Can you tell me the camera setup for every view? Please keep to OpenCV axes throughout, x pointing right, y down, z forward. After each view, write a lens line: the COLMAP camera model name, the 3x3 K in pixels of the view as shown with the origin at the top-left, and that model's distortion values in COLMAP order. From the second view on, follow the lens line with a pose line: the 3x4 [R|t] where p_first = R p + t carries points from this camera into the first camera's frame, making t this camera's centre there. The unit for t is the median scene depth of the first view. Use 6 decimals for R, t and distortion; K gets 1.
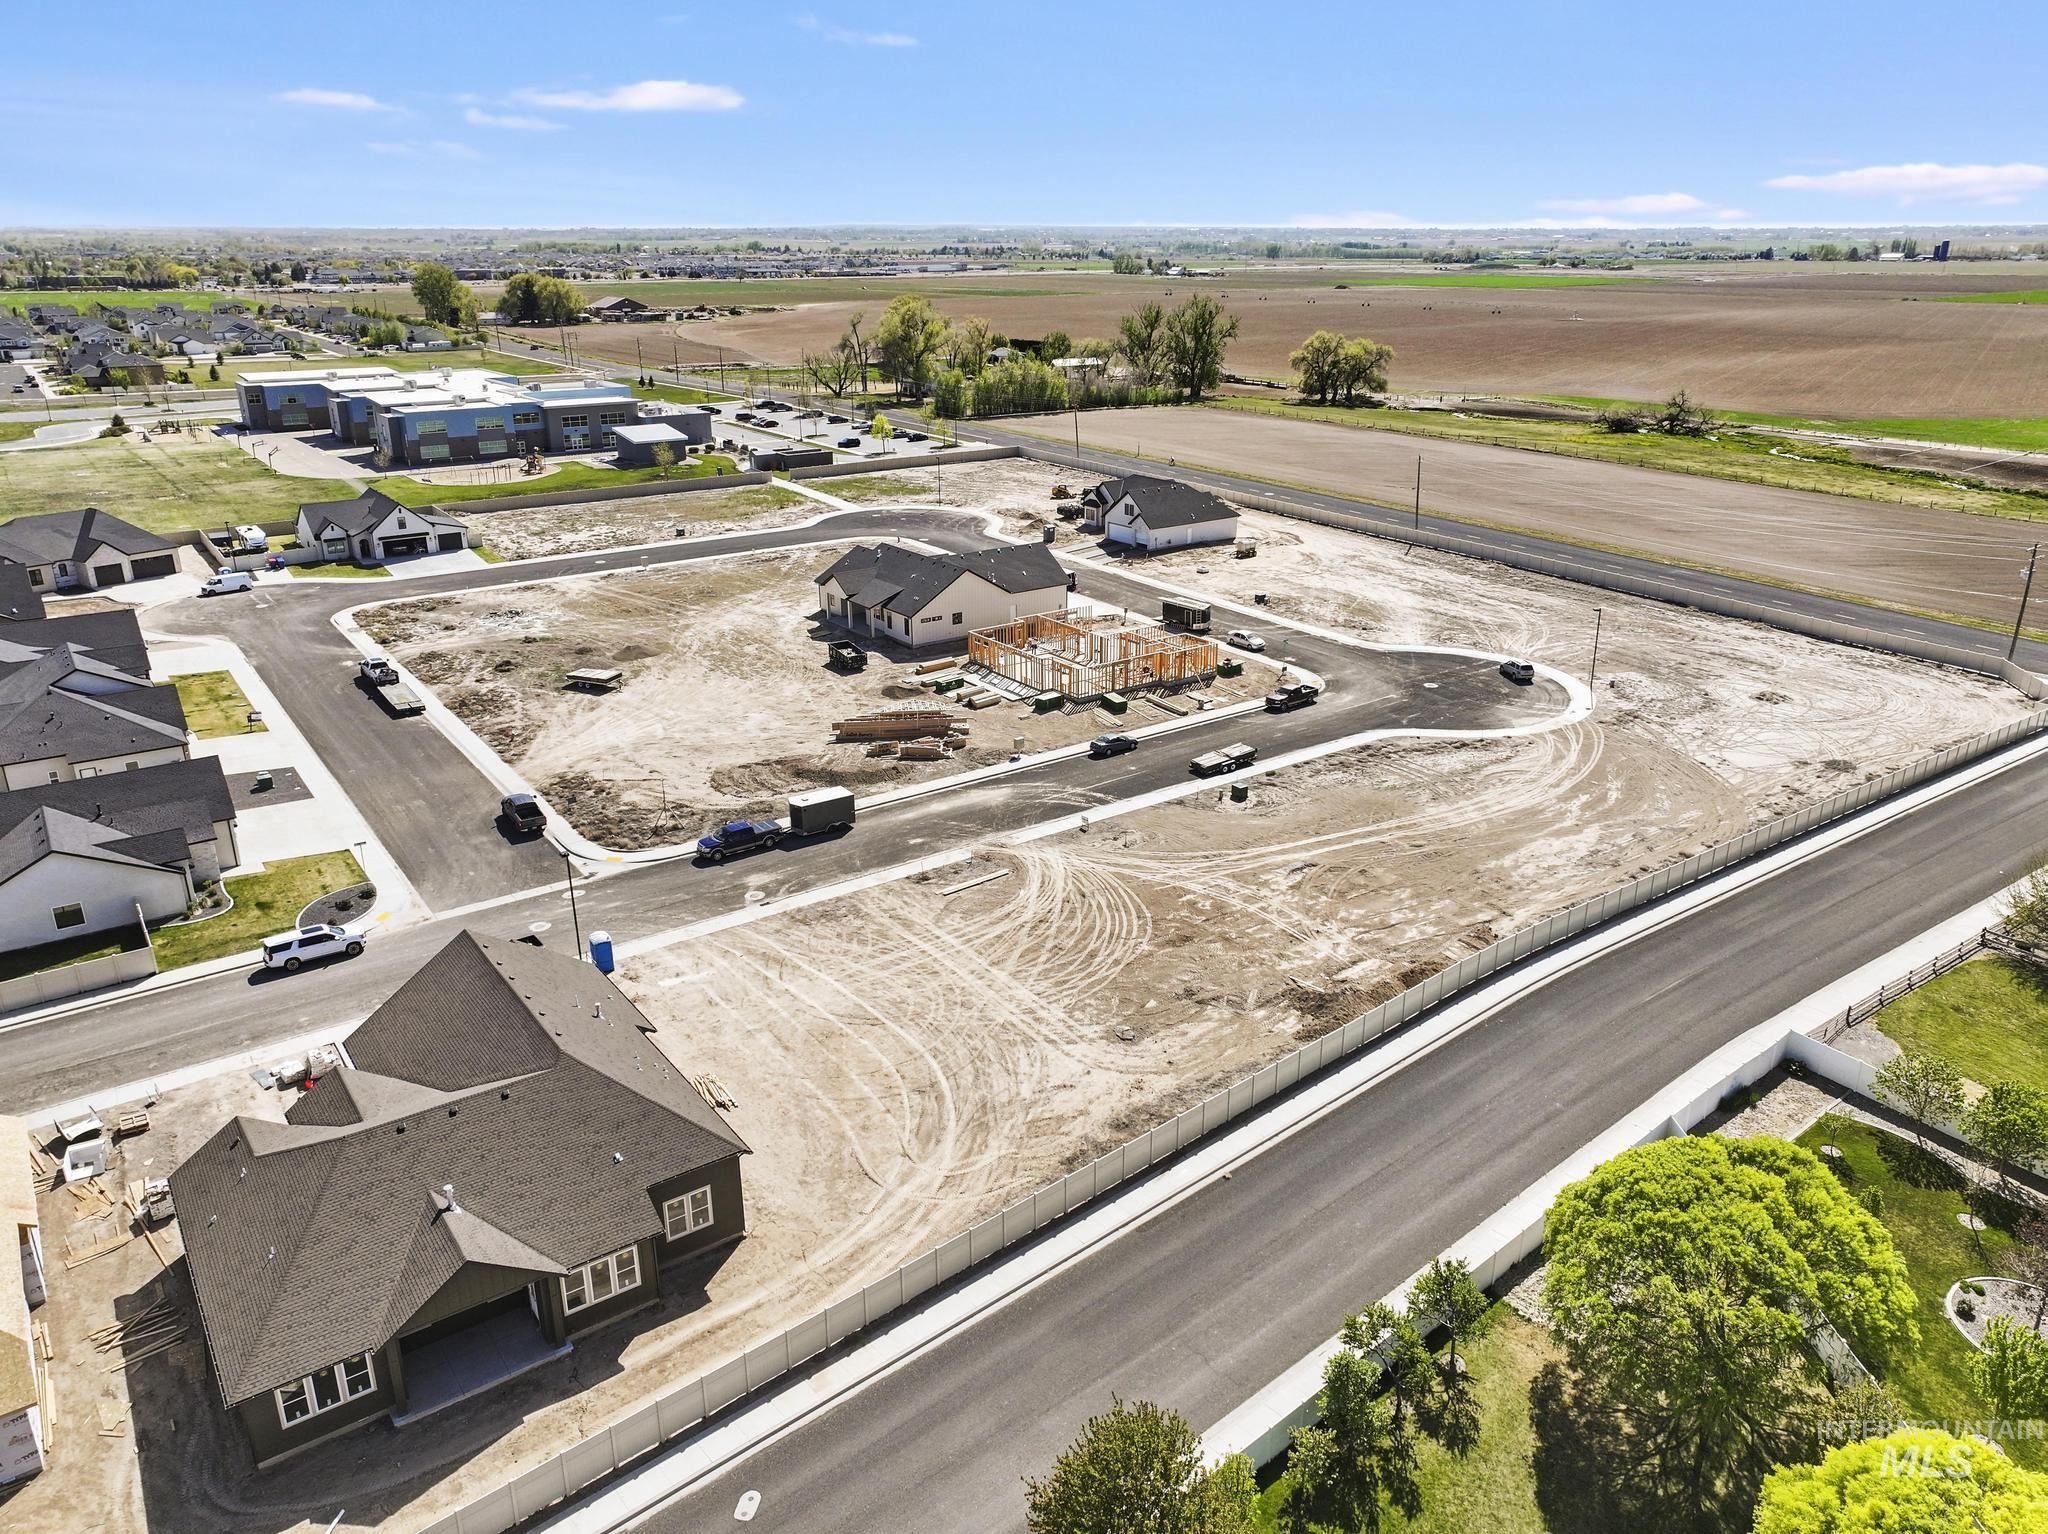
lens RADIAL K [[1428.0, 0, 1029.1], [0, 1428.0, 770.3], [0, 0, 1]] dist [0.004106, 0.009589]
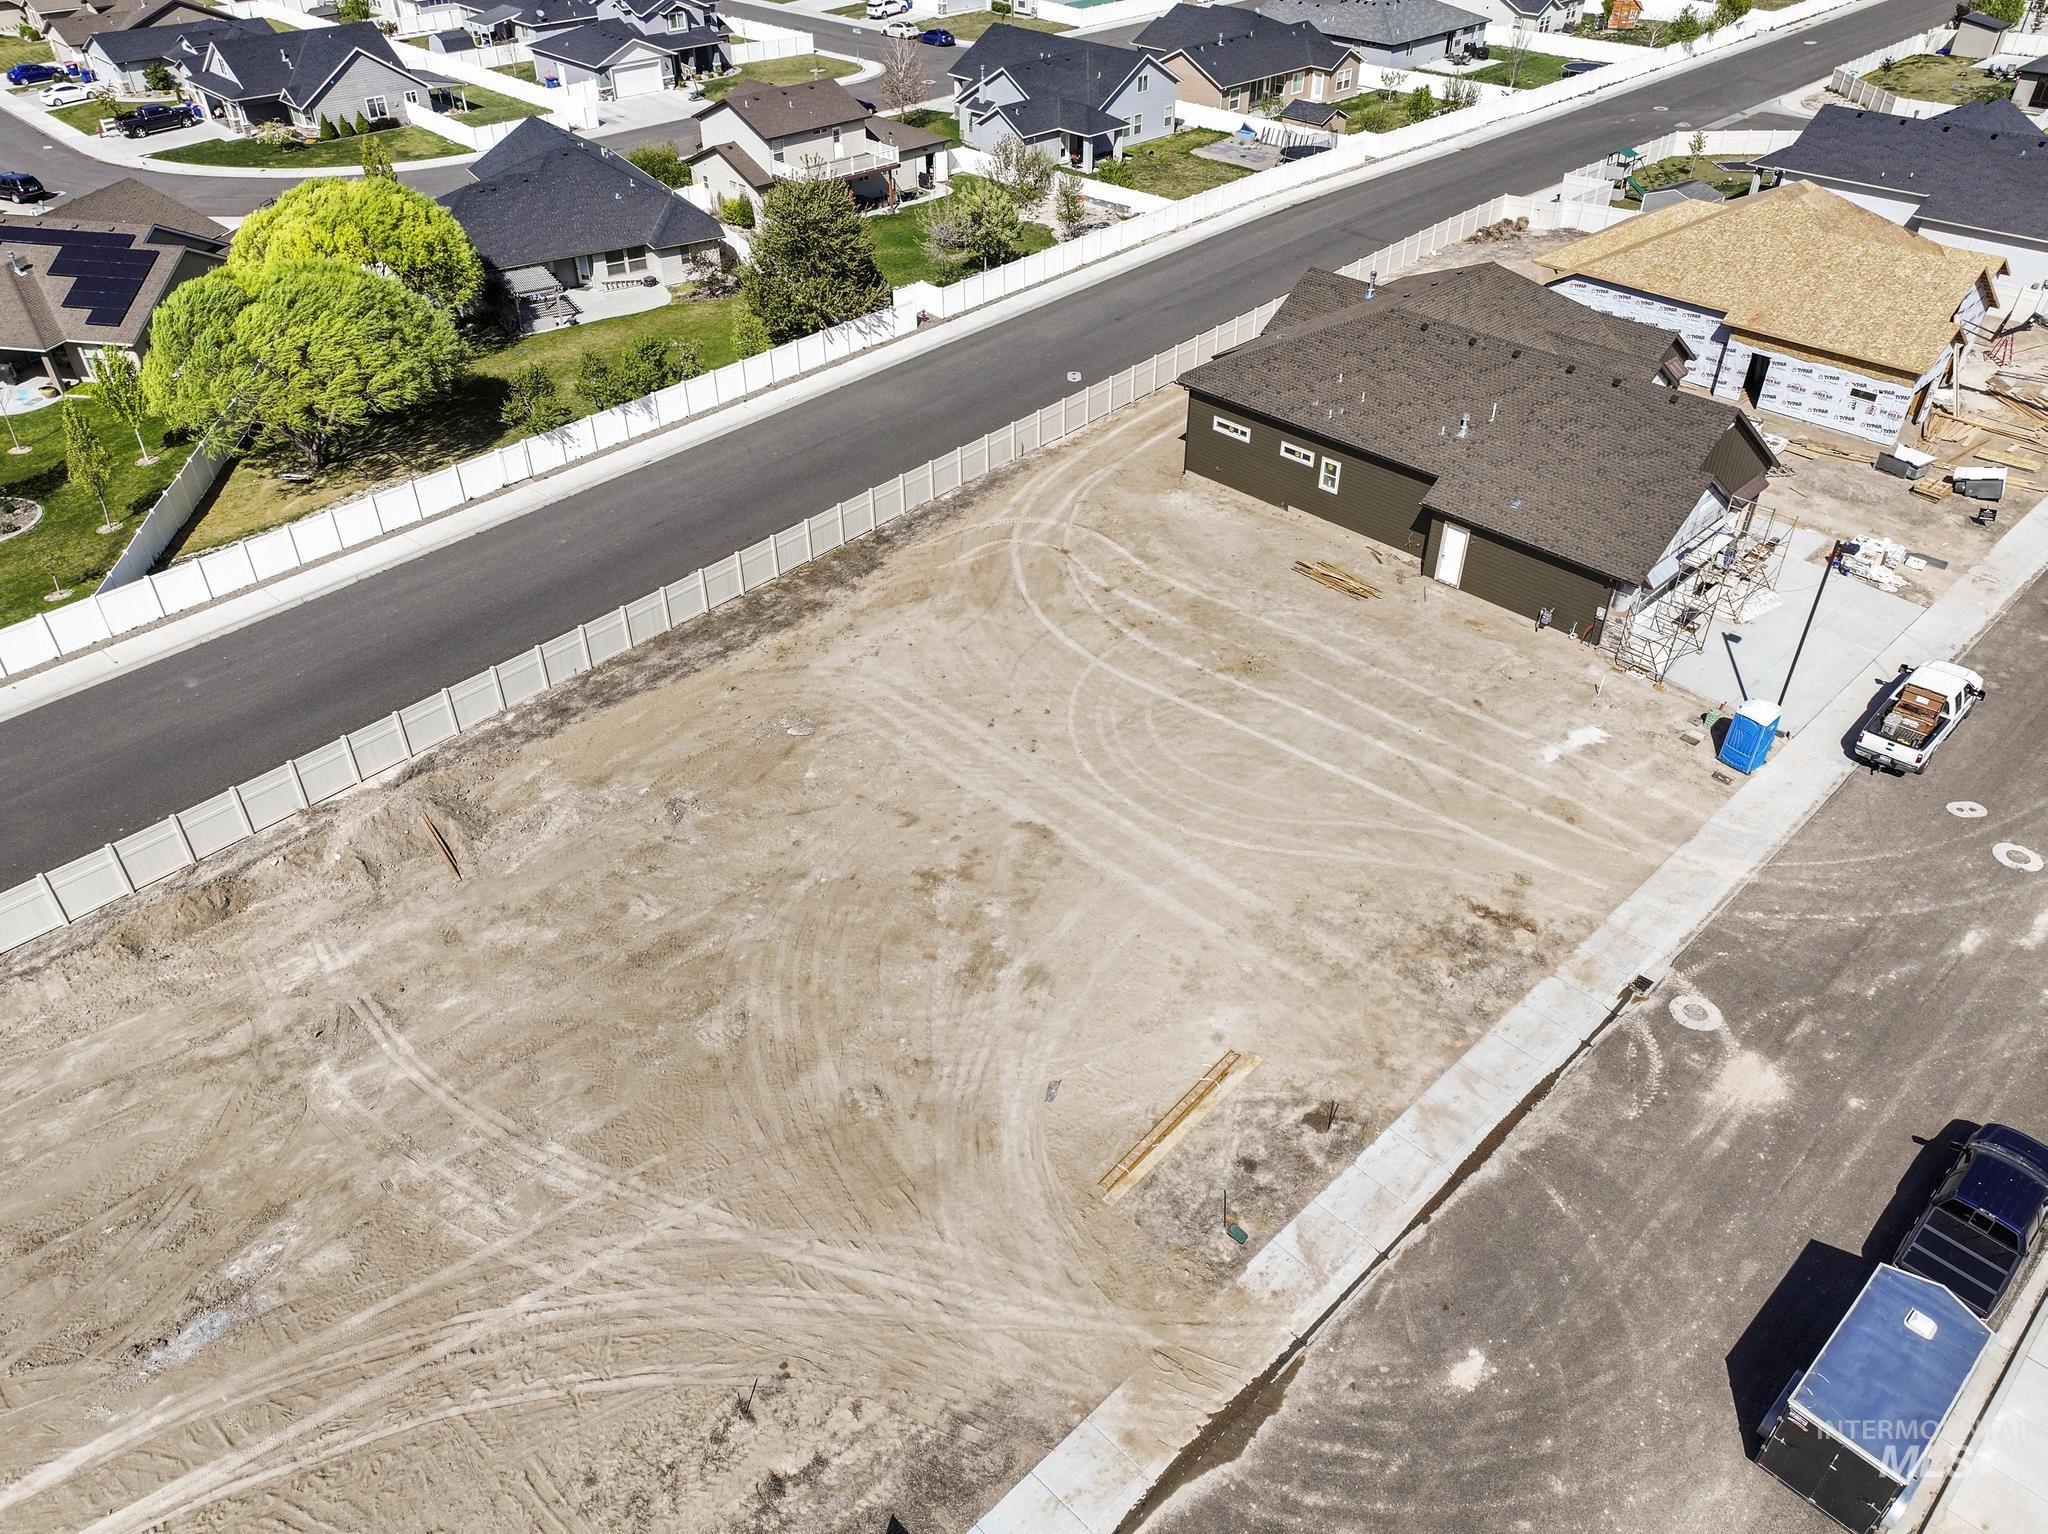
lens RADIAL K [[1460.4, 0, 1029.5], [0, 1460.4, 758.6], [0, 0, 1]] dist [0.004268, 0.006924]
pose [[-0.988722, 0.093056, -0.117339, 0.028322], [-0.047055, 0.550796, 0.833312, -0.228408], [0.142175, 0.829436, -0.540206, 0.904614]]
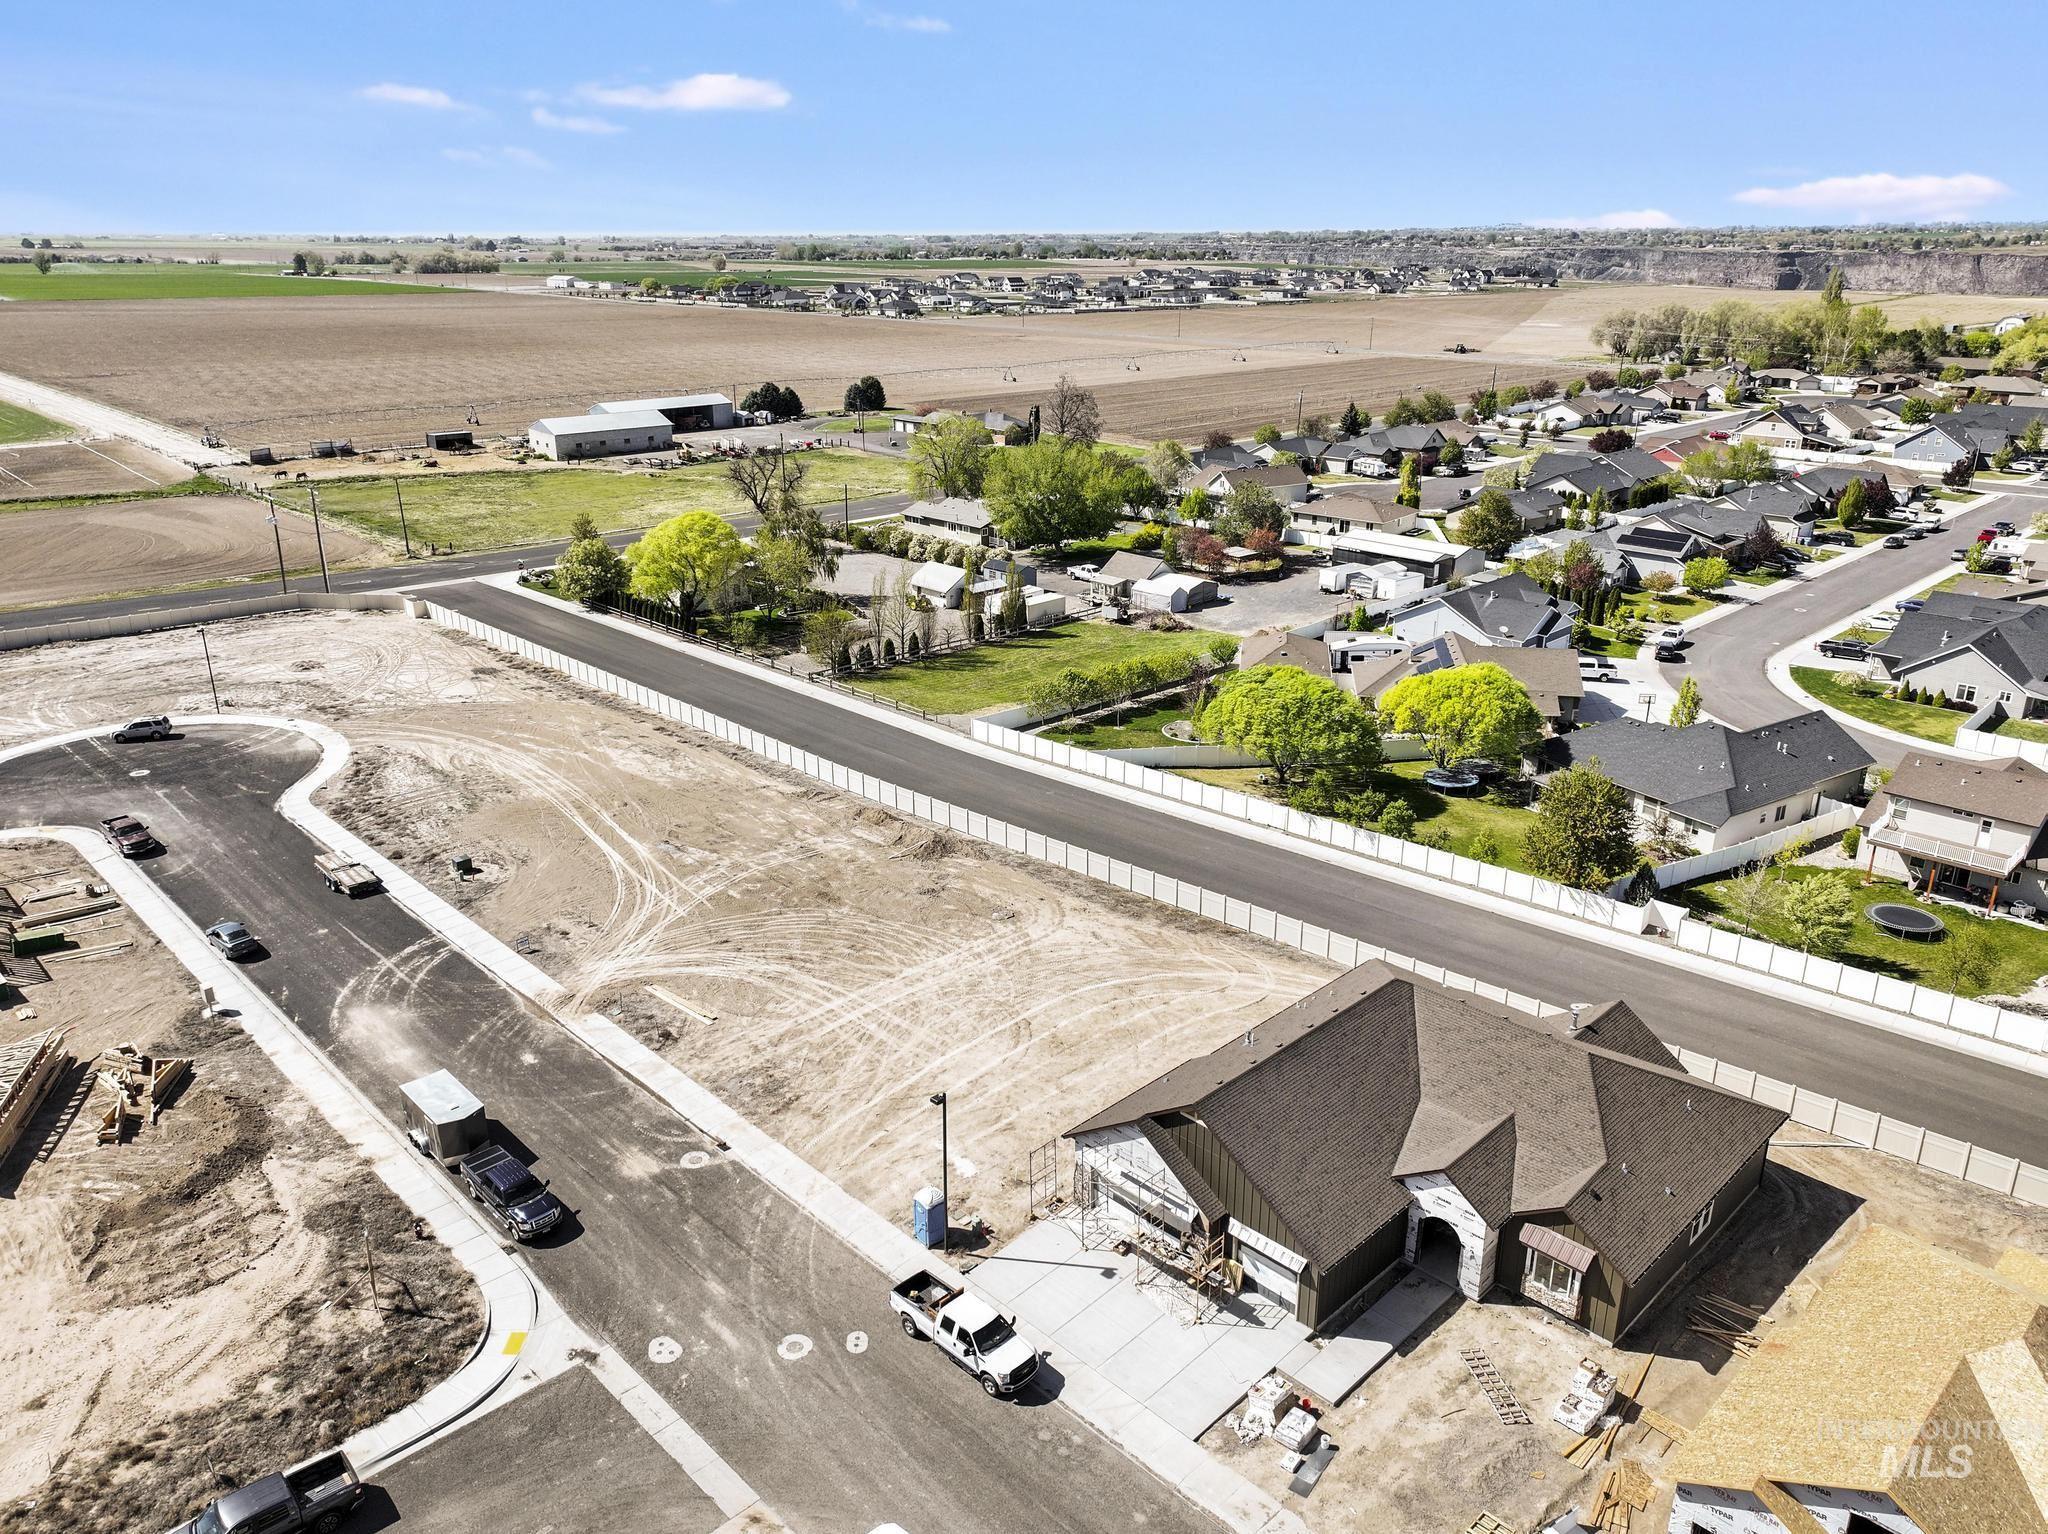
lens RADIAL K [[1460.4, 0, 1029.5], [0, 1460.4, 758.6], [0, 0, 1]] dist [0.004268, 0.006924]
pose [[-0.150920, -0.331034, 0.931472, -0.645164], [0.341879, 0.866643, 0.363386, -0.224439], [-0.927546, 0.373293, -0.017621, 0.628571]]
